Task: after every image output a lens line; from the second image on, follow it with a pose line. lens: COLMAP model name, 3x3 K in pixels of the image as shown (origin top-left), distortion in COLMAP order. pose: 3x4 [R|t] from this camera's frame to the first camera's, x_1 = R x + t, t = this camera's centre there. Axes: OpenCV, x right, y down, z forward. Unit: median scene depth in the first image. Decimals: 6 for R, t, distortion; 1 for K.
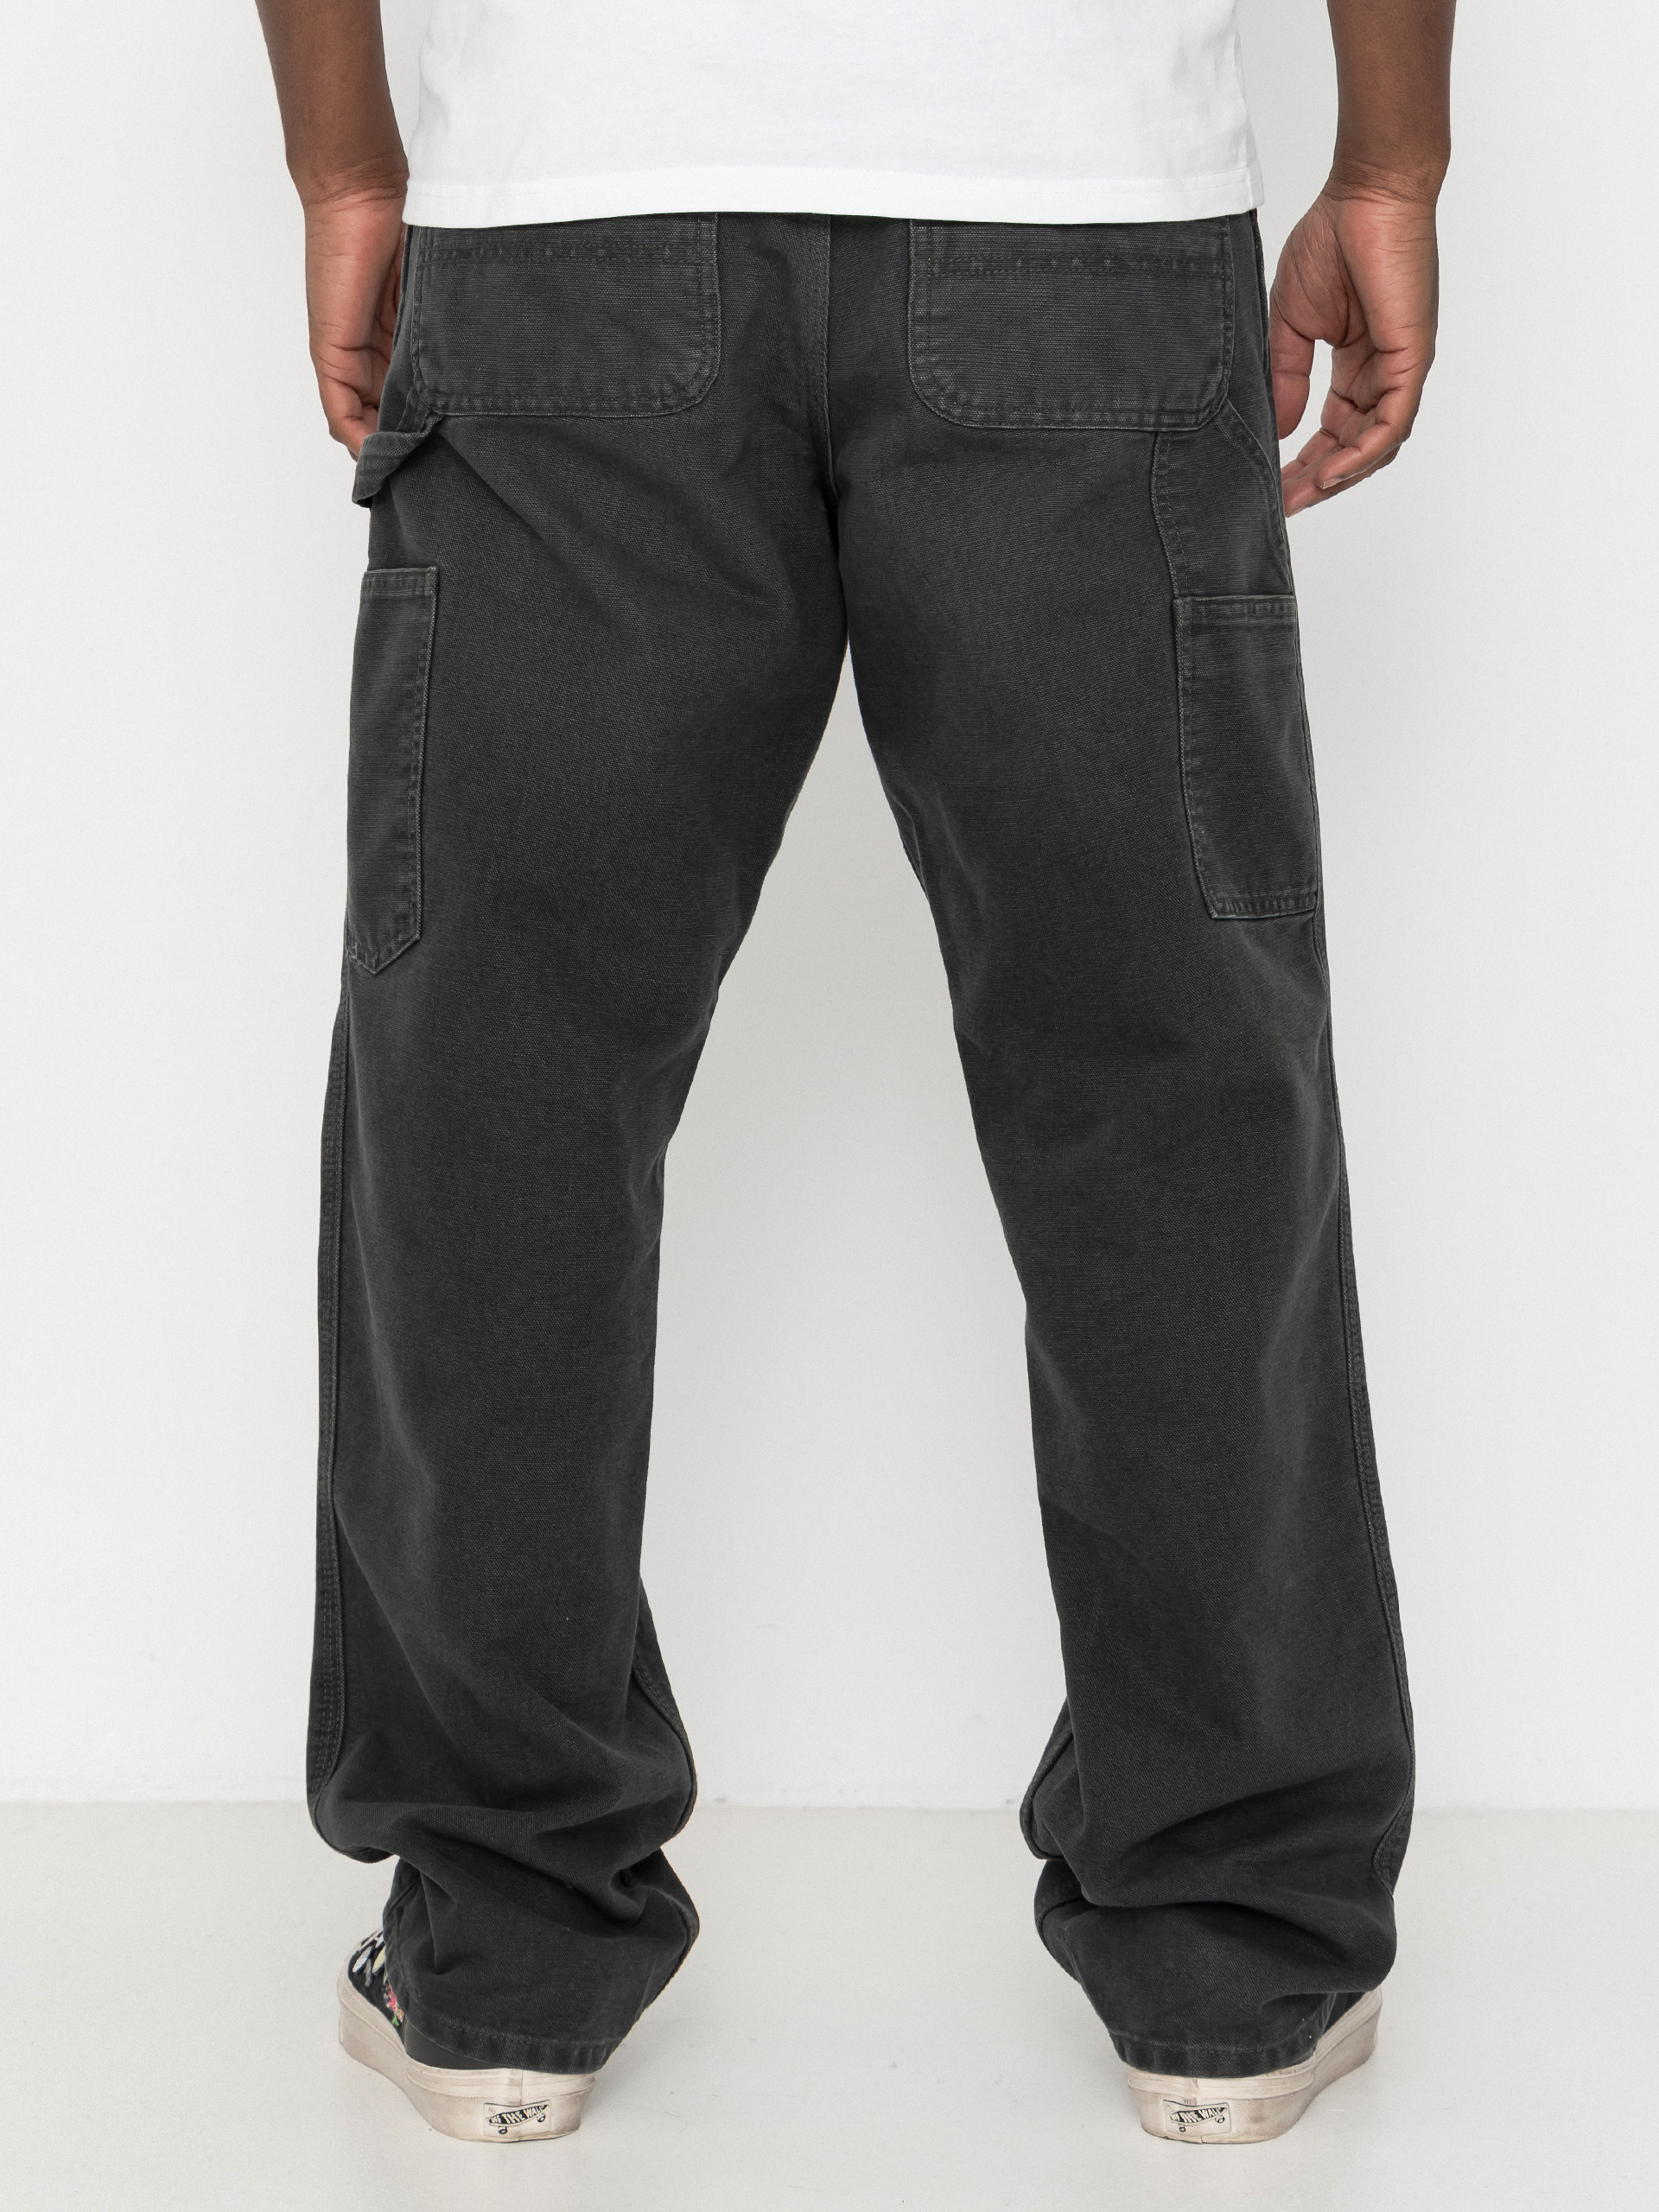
lens RADIAL K [[4714.6, 0, 829.5], [0, 4714.6, 1106.0], [0, 0, 1]] dist [0.760321, -0.157609]
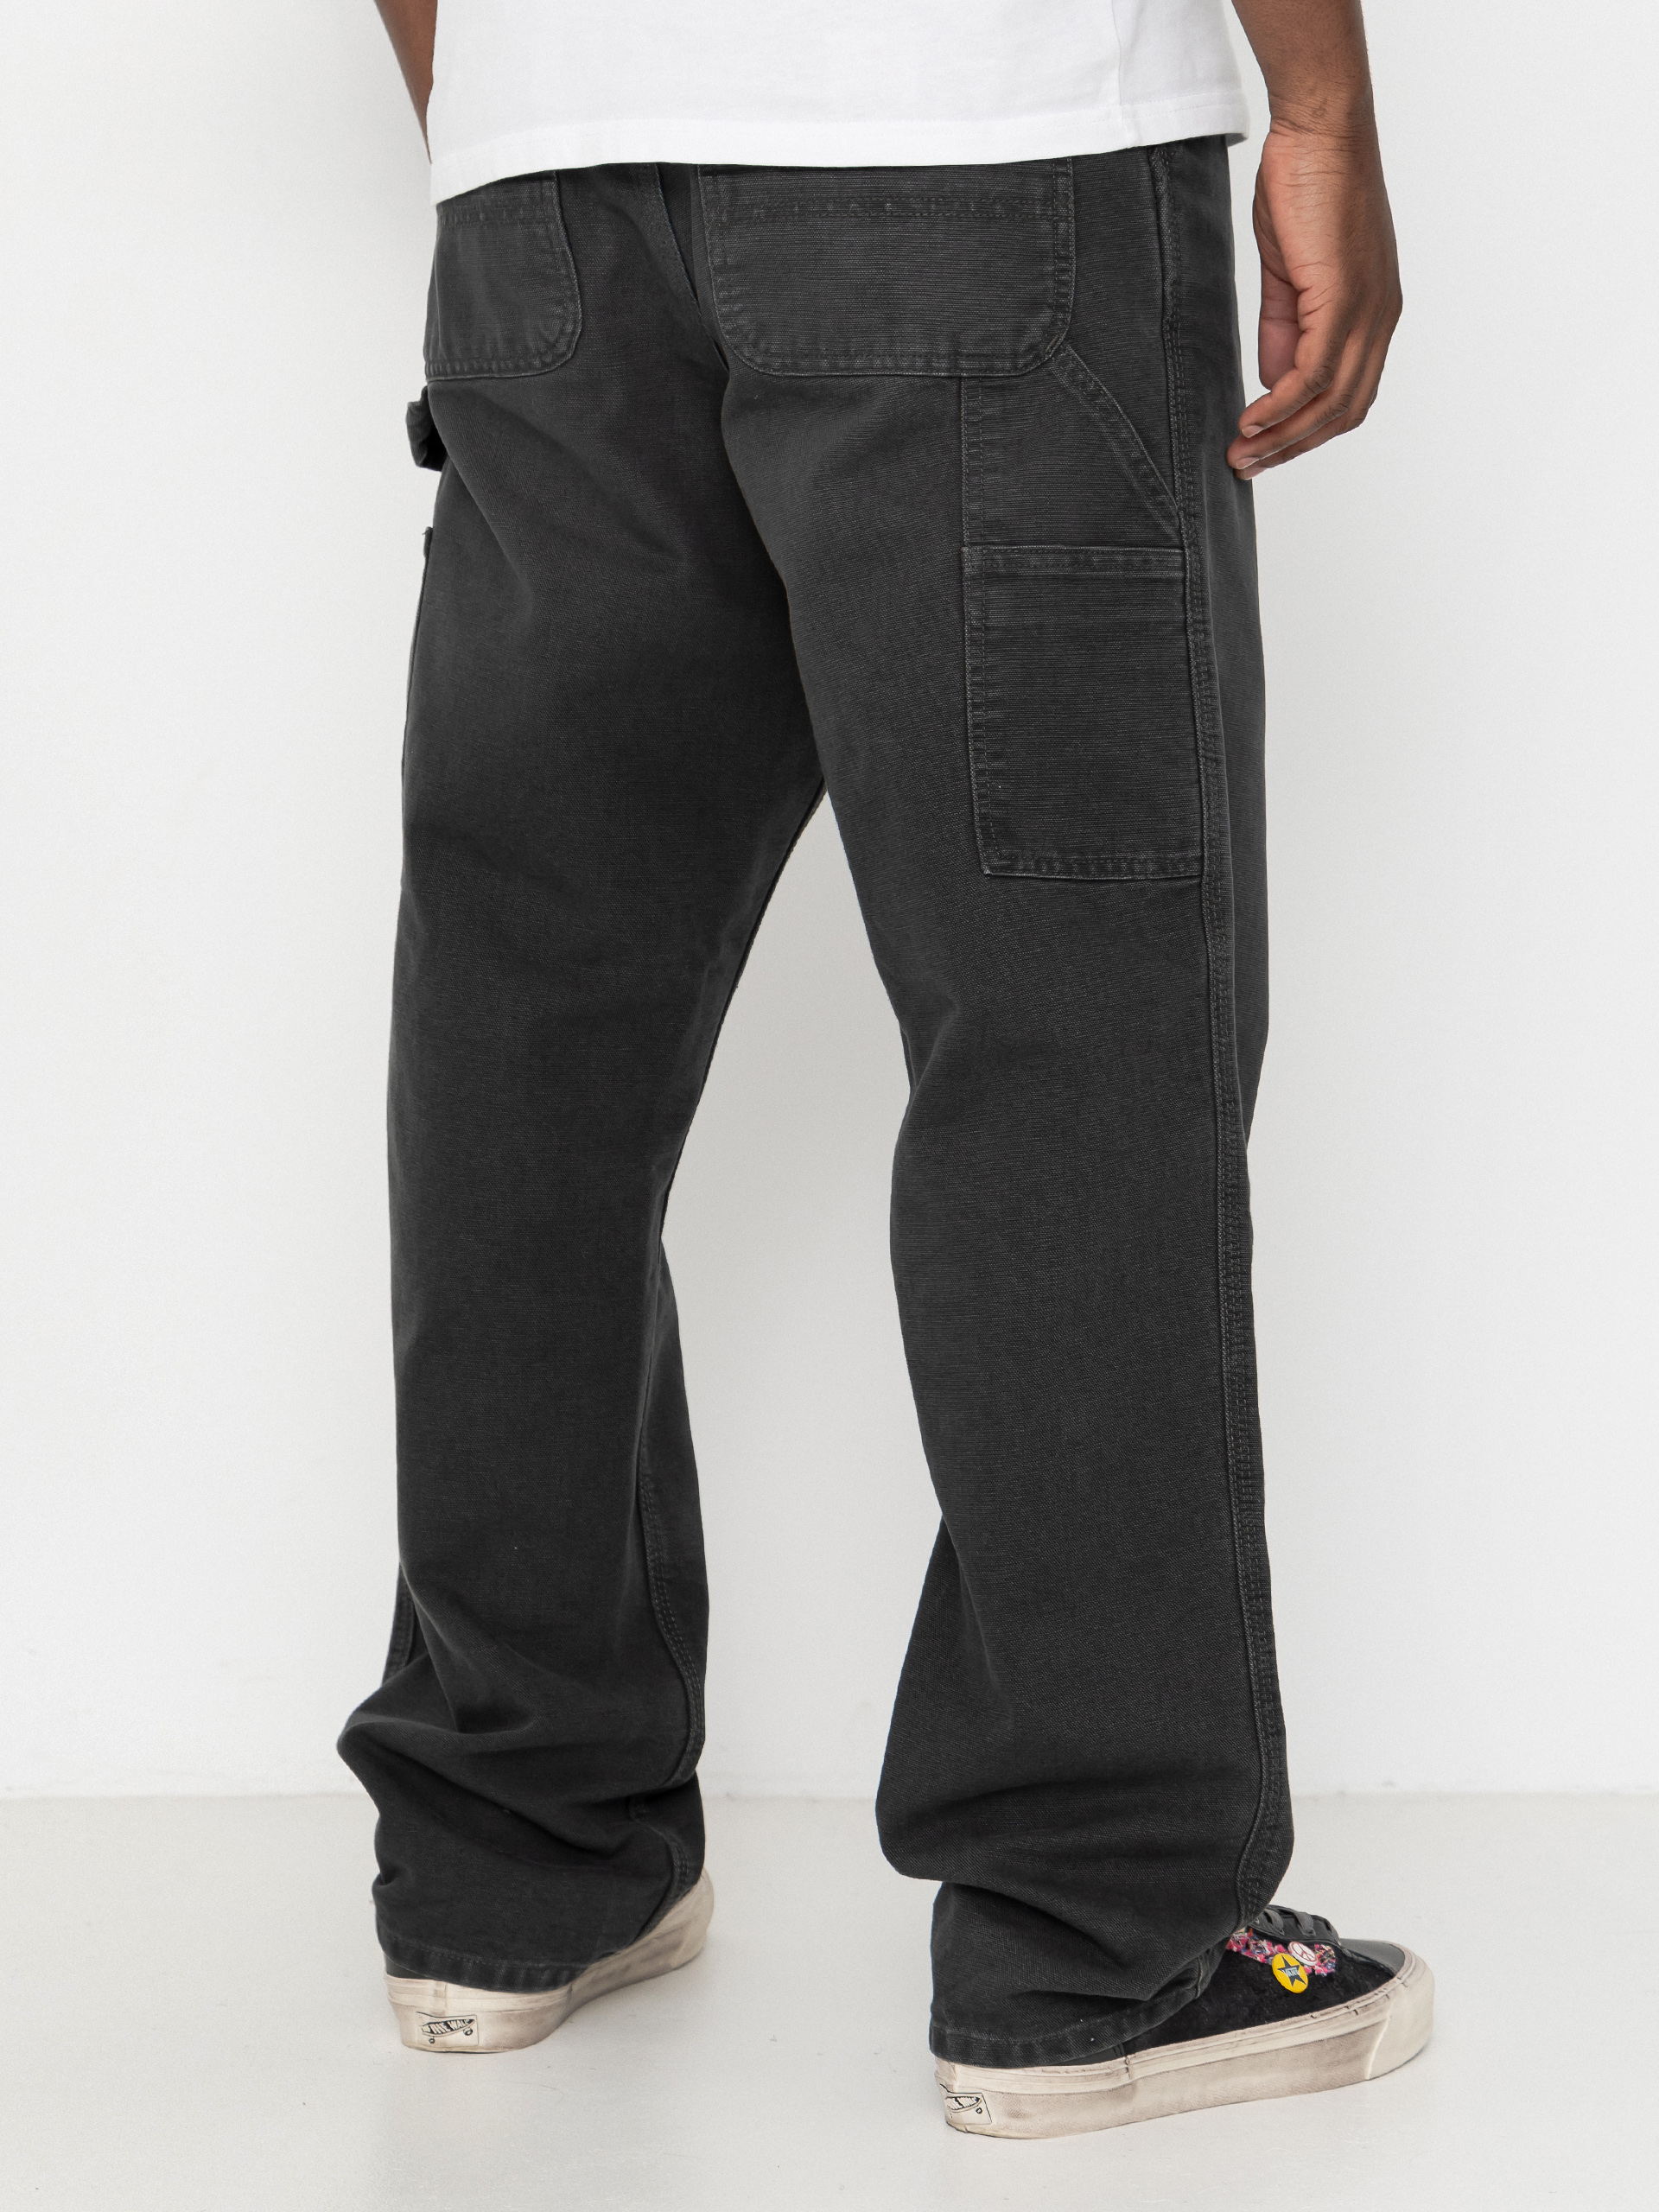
lens RADIAL K [[4796.3, 0, 829.5], [0, 4796.3, 1106.0], [0, 0, 1]] dist [0.706237, 0.185940]
pose [[0.884957, 0.040607, -0.463899, 0.512030], [-0.051397, 0.998622, -0.010636, 0.020144], [0.462828, 0.033255, 0.885824, 0.110626]]
